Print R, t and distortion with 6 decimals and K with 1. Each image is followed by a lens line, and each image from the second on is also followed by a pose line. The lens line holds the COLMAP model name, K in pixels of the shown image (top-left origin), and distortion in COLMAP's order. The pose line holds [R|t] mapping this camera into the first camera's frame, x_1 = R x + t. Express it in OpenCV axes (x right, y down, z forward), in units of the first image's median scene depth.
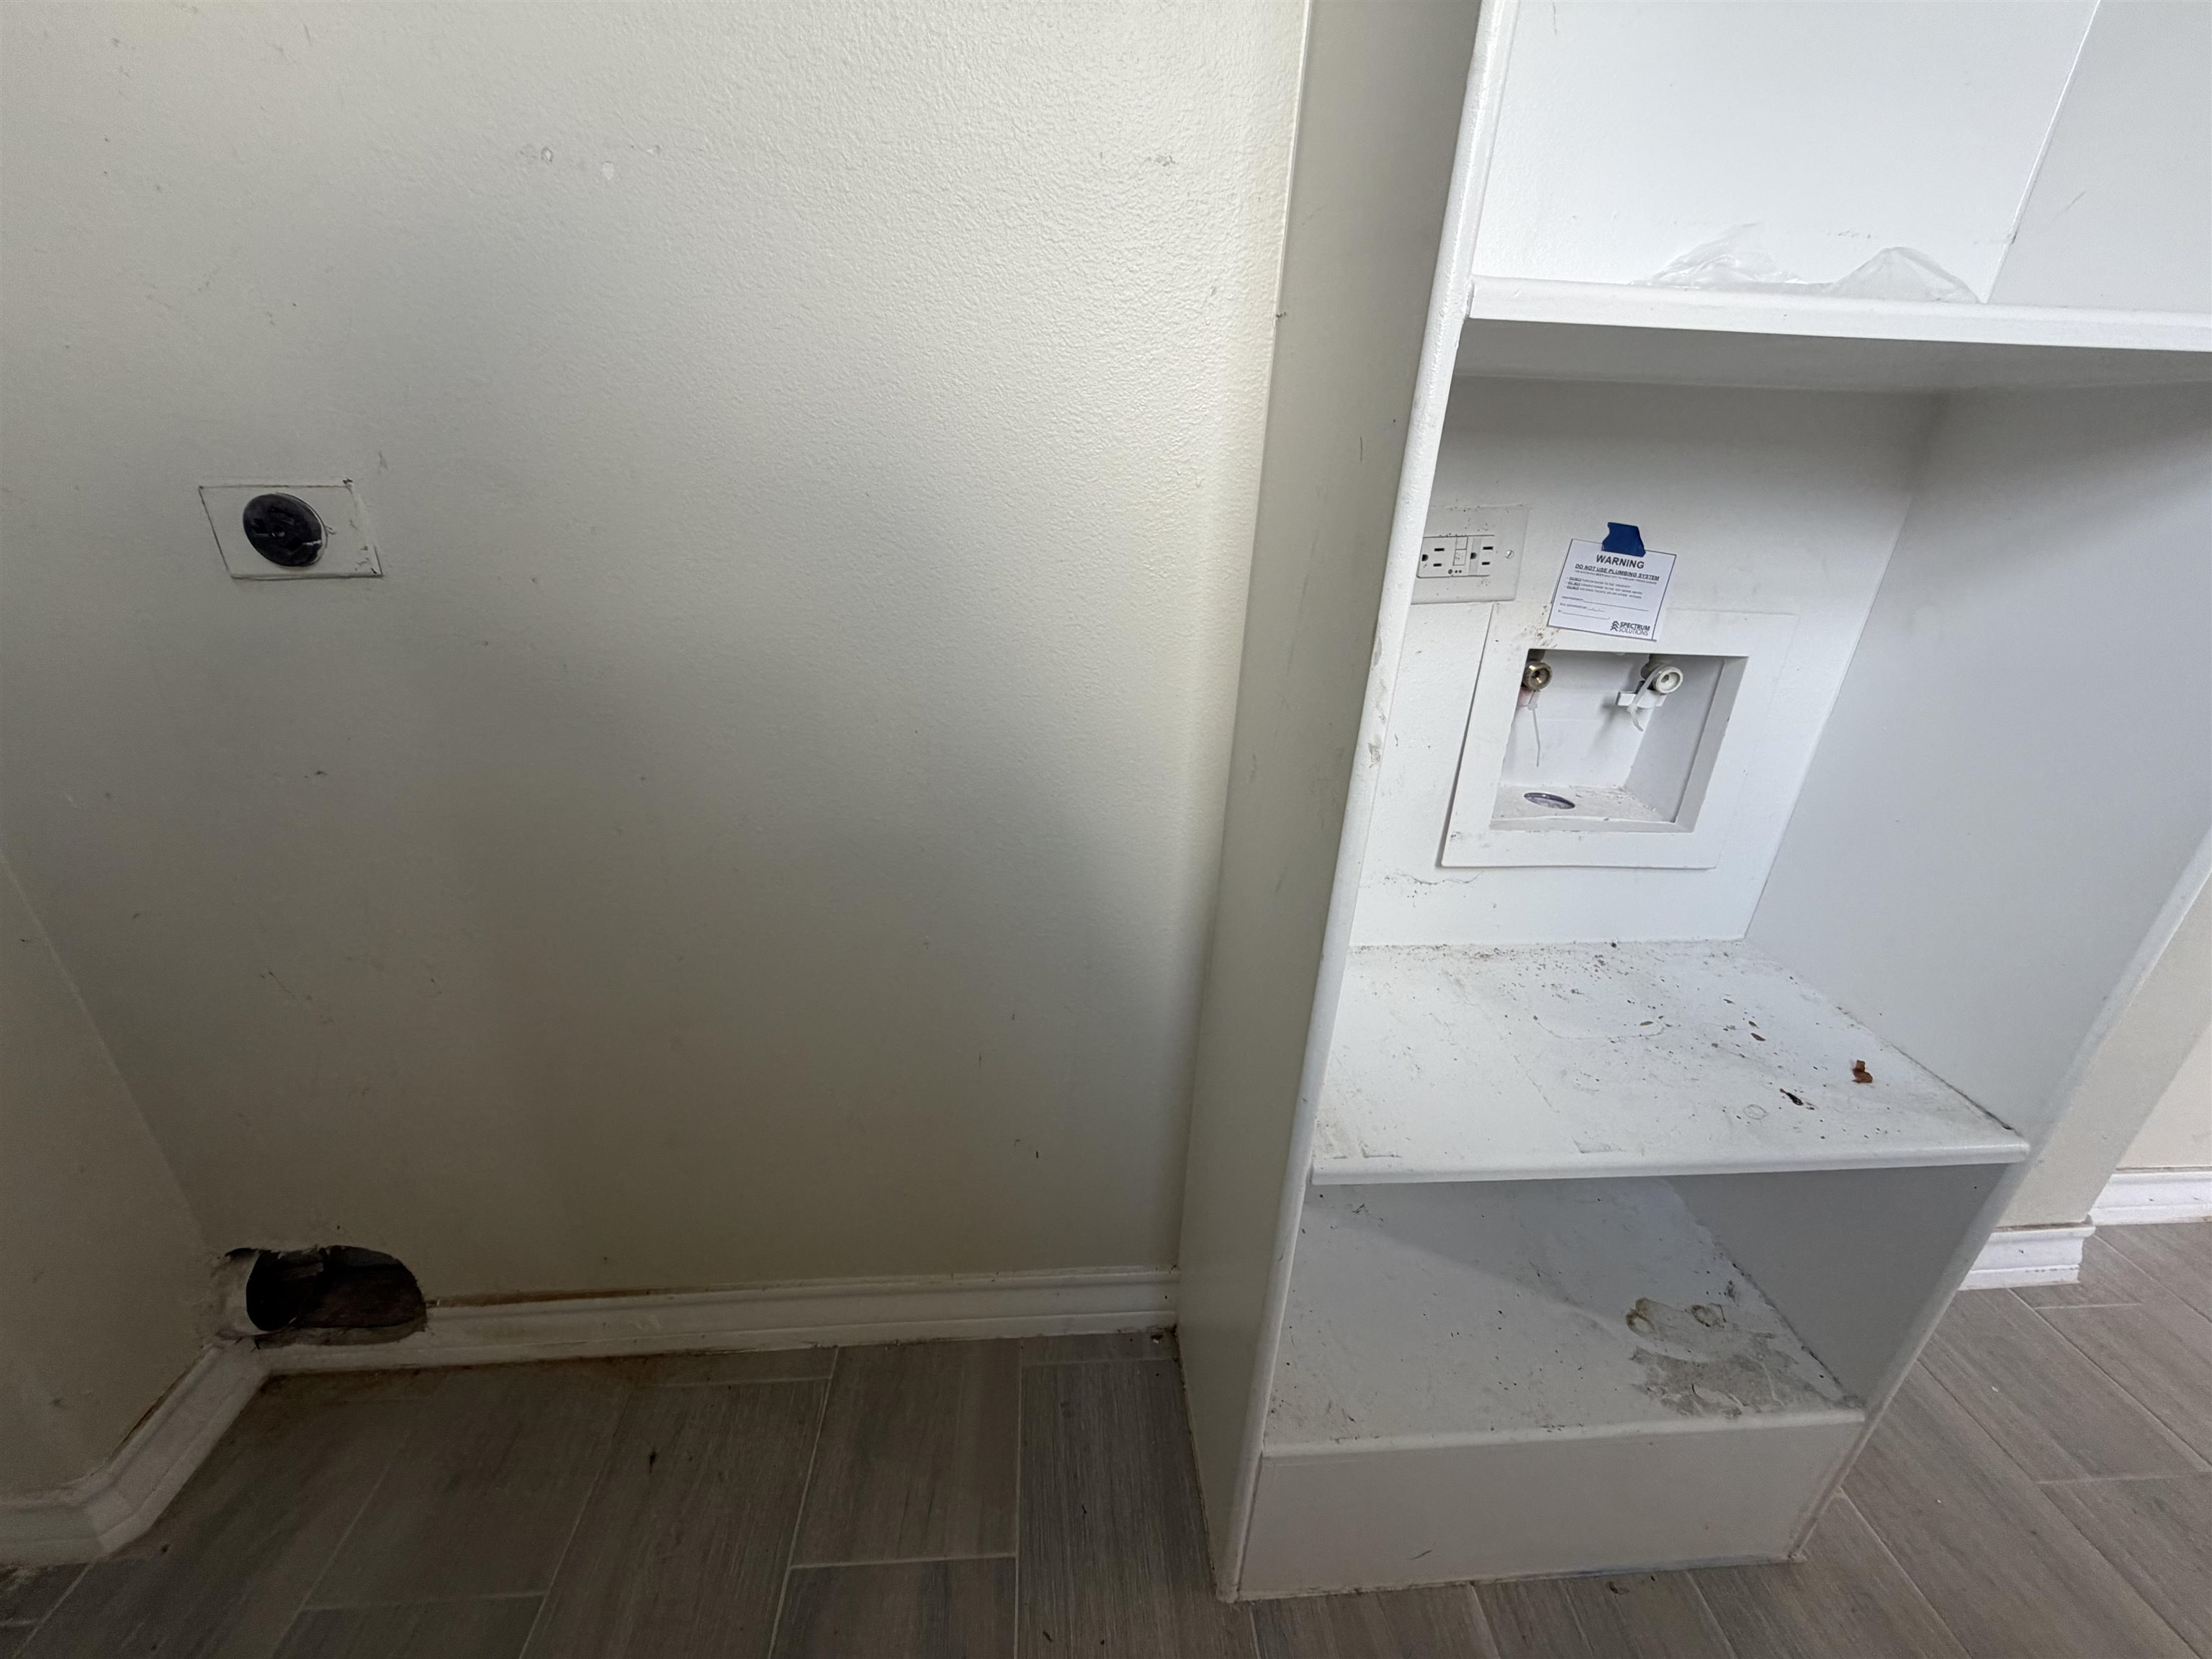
lens RADIAL K [[889.6, 0, 1106.0], [0, 889.6, 829.5], [0, 0, 1]] dist [0.000843, 0.000385]
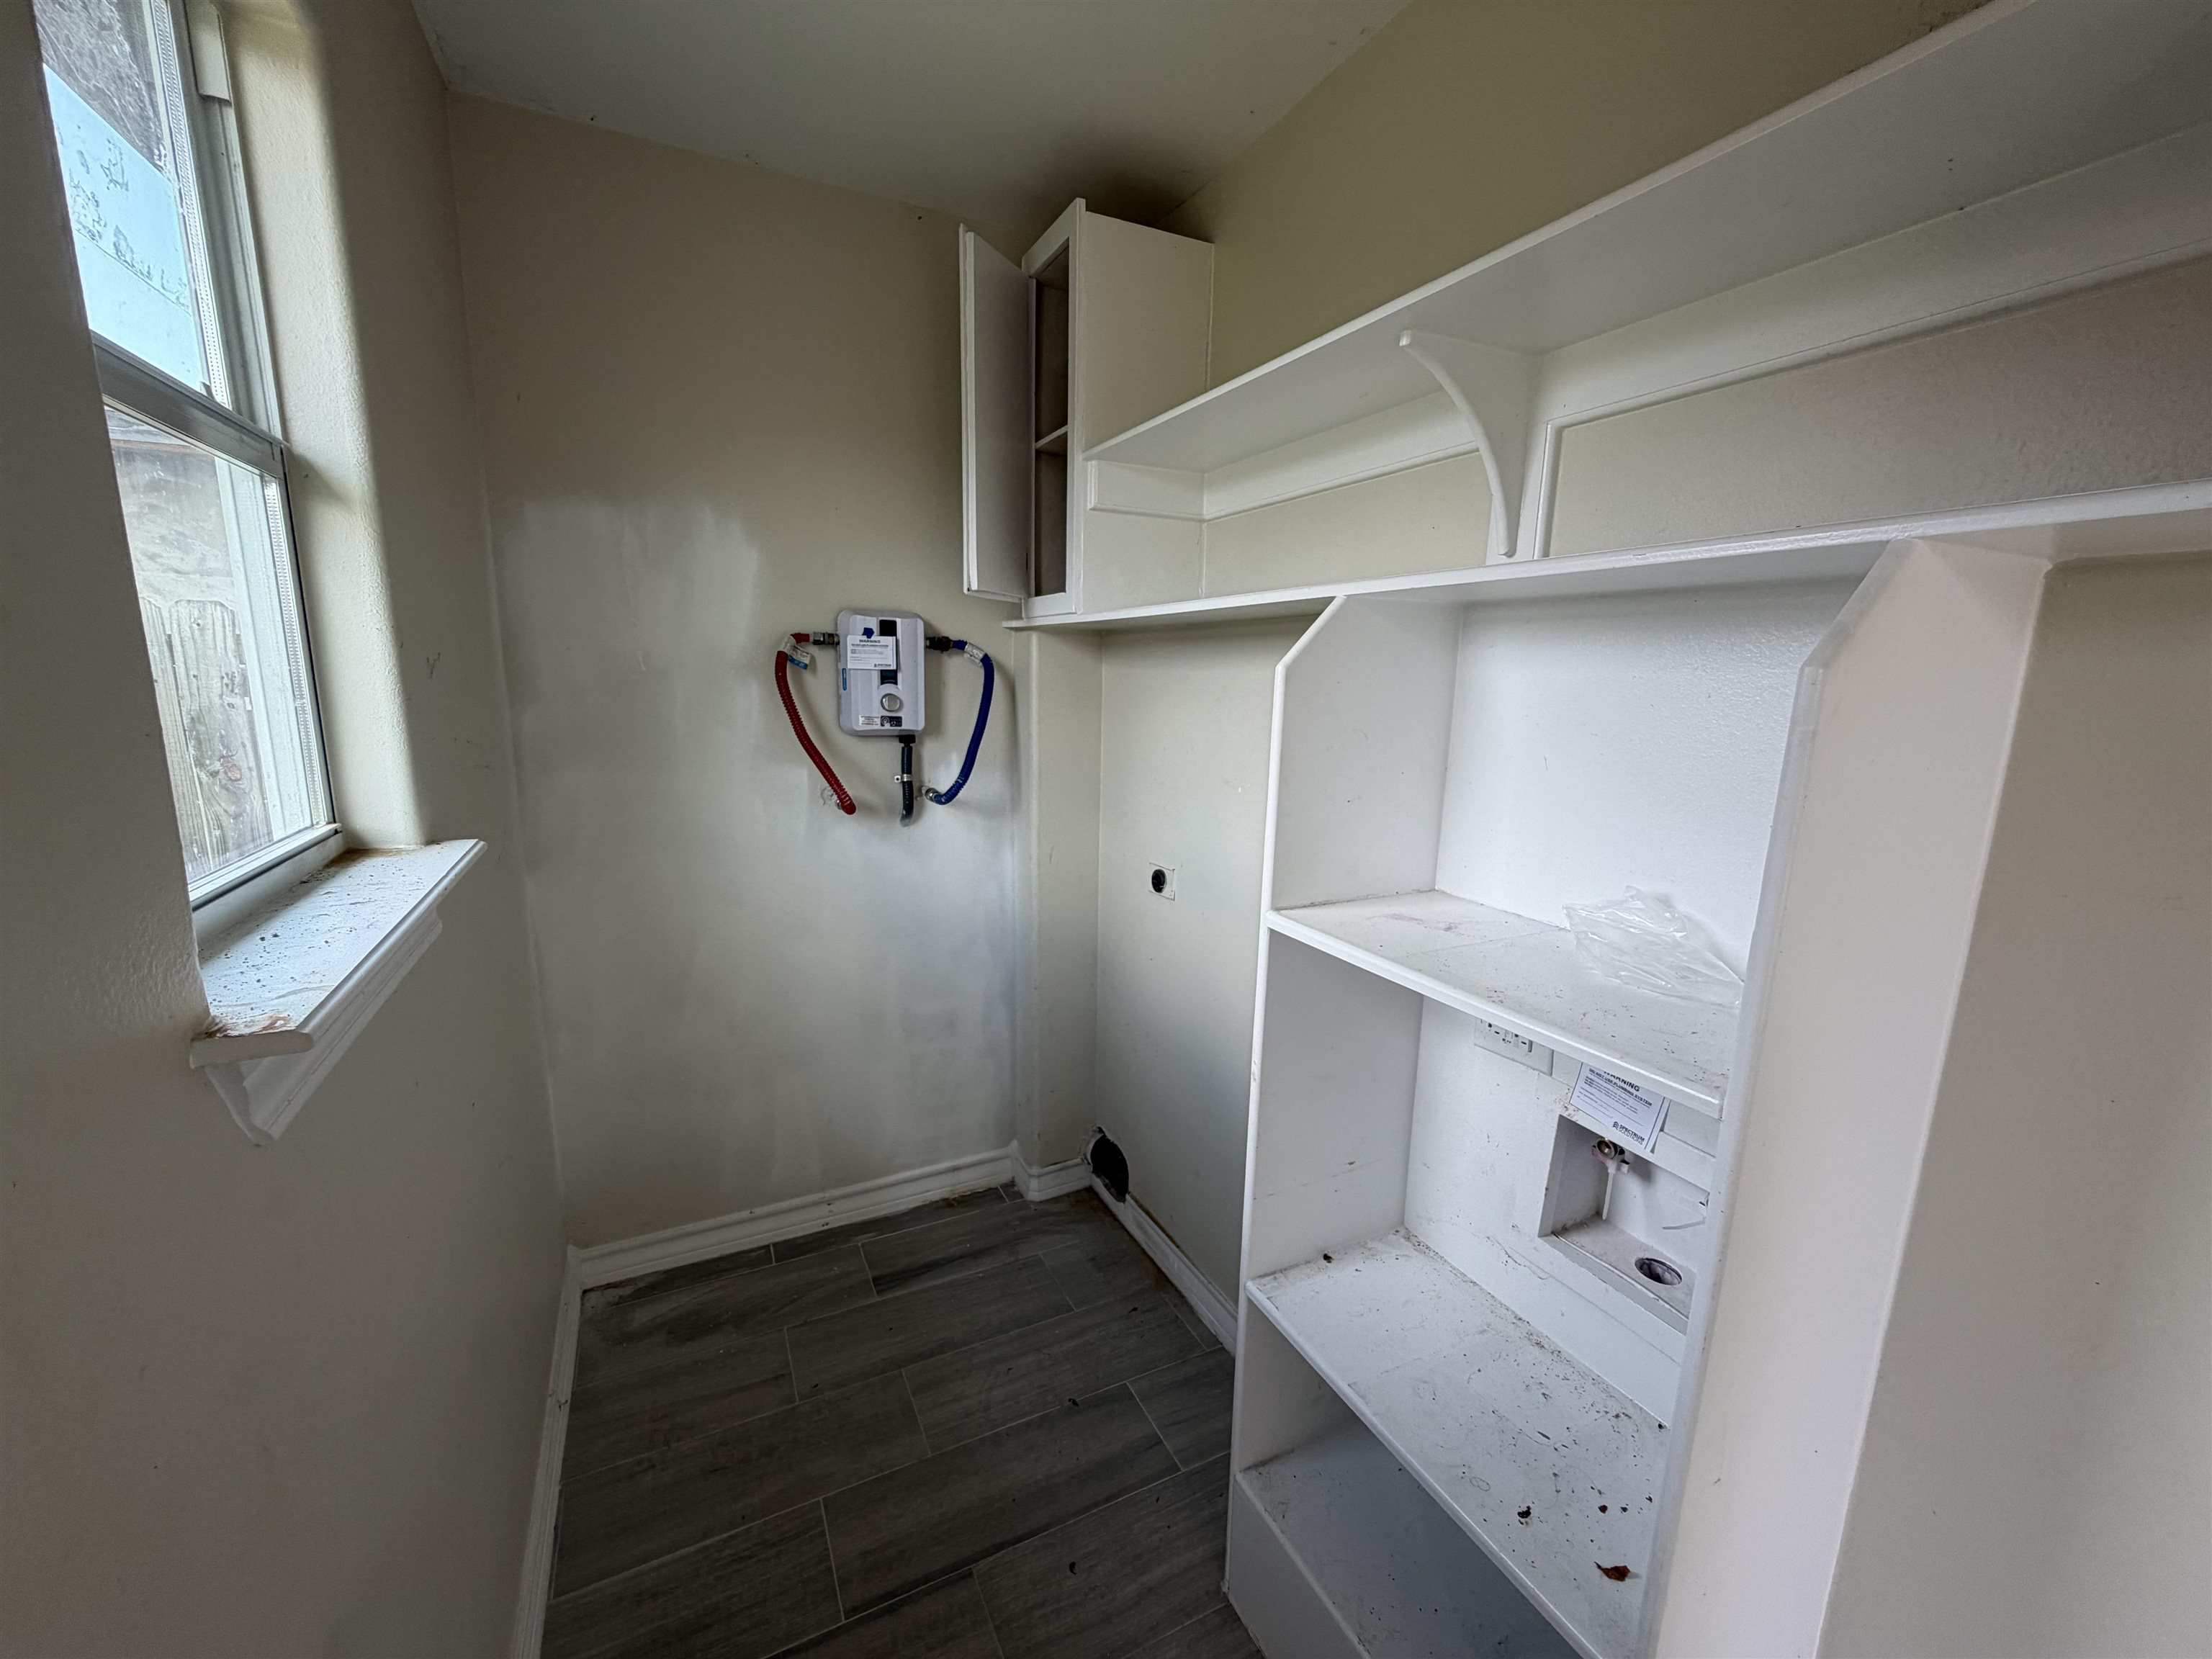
lens RADIAL K [[889.6, 0, 1106.0], [0, 889.6, 829.5], [0, 0, 1]] dist [0.000843, 0.000385]
pose [[0.380224, 0.142816, -0.913802, 1.219882], [-0.375094, 0.926919, -0.011207, -0.287003], [0.845420, 0.347023, 0.406006, -0.289831]]
